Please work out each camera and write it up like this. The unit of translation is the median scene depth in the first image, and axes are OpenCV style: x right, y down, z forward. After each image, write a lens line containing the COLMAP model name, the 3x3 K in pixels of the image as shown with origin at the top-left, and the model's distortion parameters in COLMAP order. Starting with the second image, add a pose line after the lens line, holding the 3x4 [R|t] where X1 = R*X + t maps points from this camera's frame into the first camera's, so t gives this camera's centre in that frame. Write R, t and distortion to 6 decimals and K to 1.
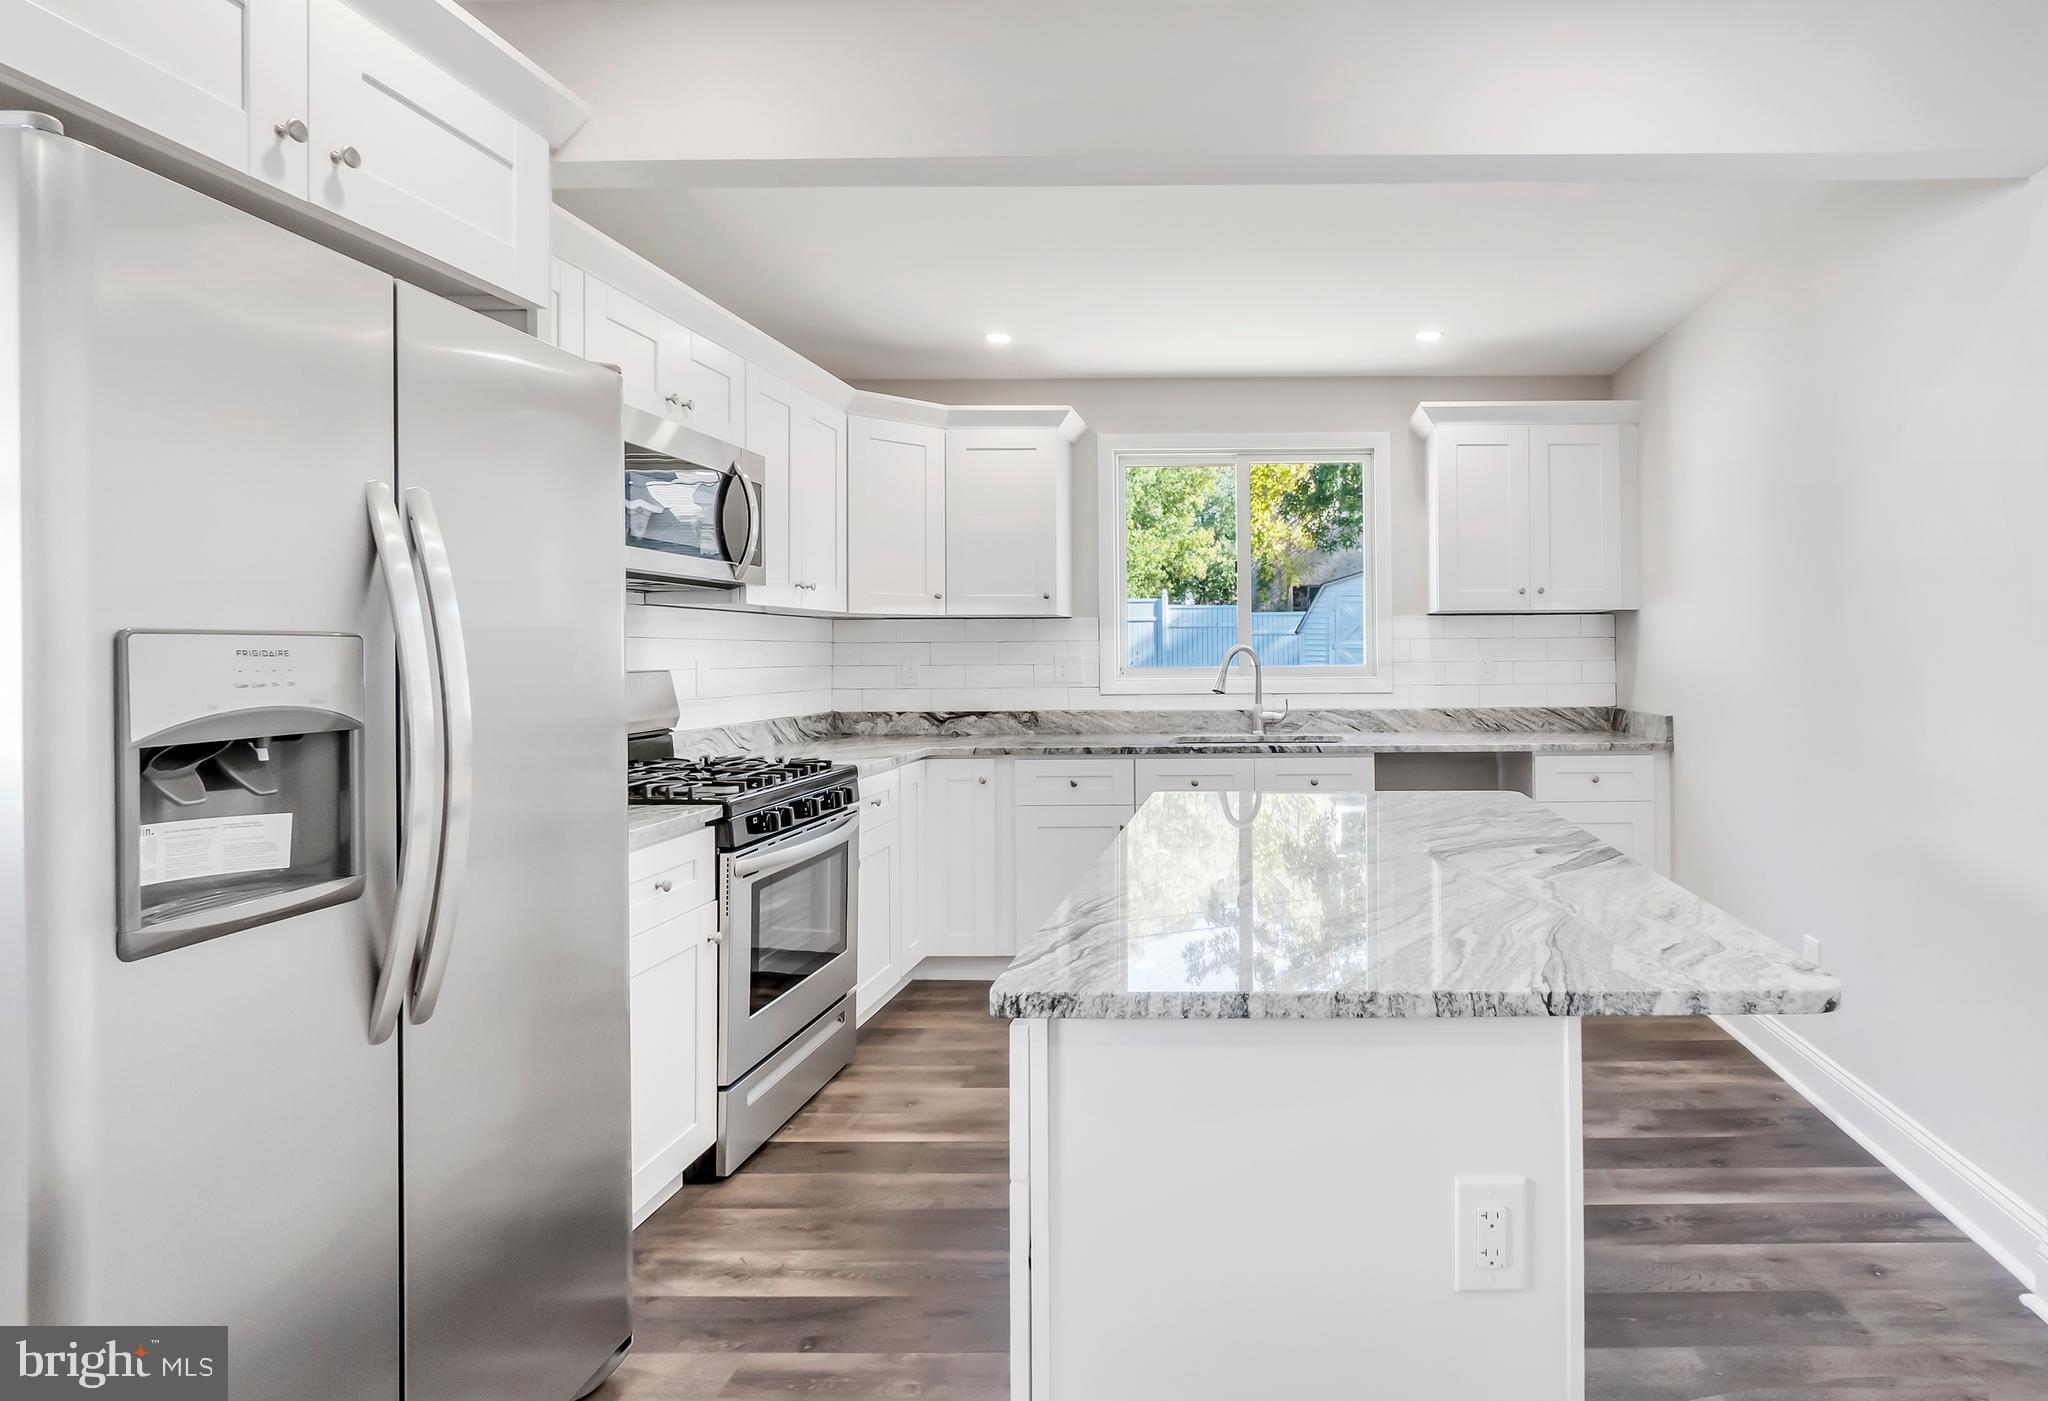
lens RADIAL K [[1066.1, 0, 1284.5], [0, 1066.1, 644.9], [0, 0, 1]] dist [0.000065, -0.015882]
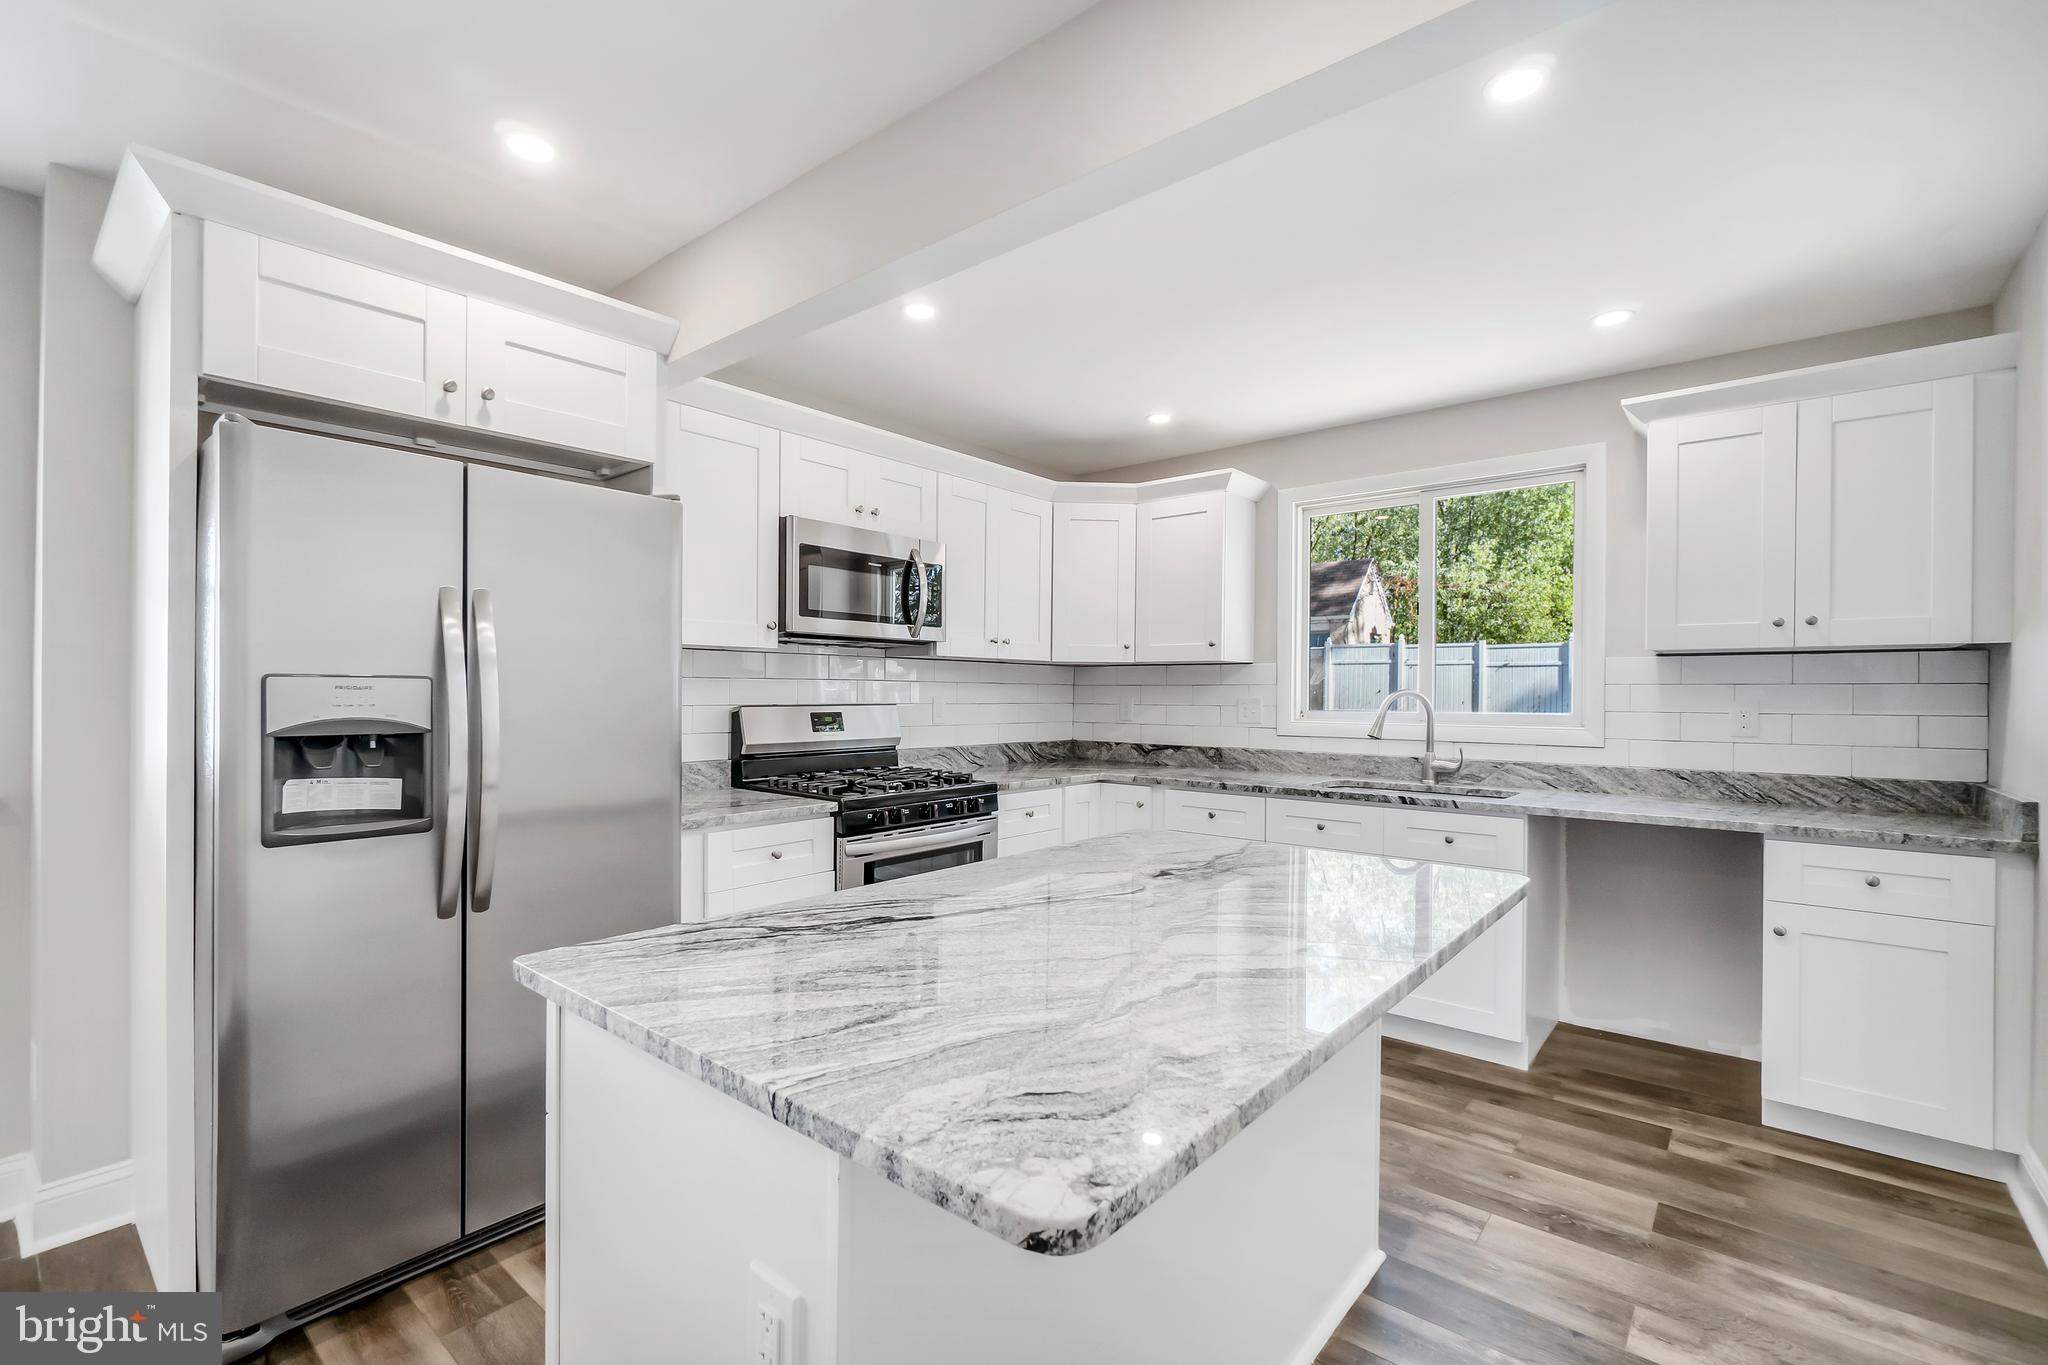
lens RADIAL K [[903.9, 0, 1004.8], [0, 903.9, 695.7], [0, 0, 1]] dist [-0.010529, 0.000562]
pose [[0.751995, 0.013061, -0.659039, 0.229784], [-0.007316, 0.999907, 0.011468, -0.001217], [0.659128, -0.003803, 0.752021, 0.152732]]
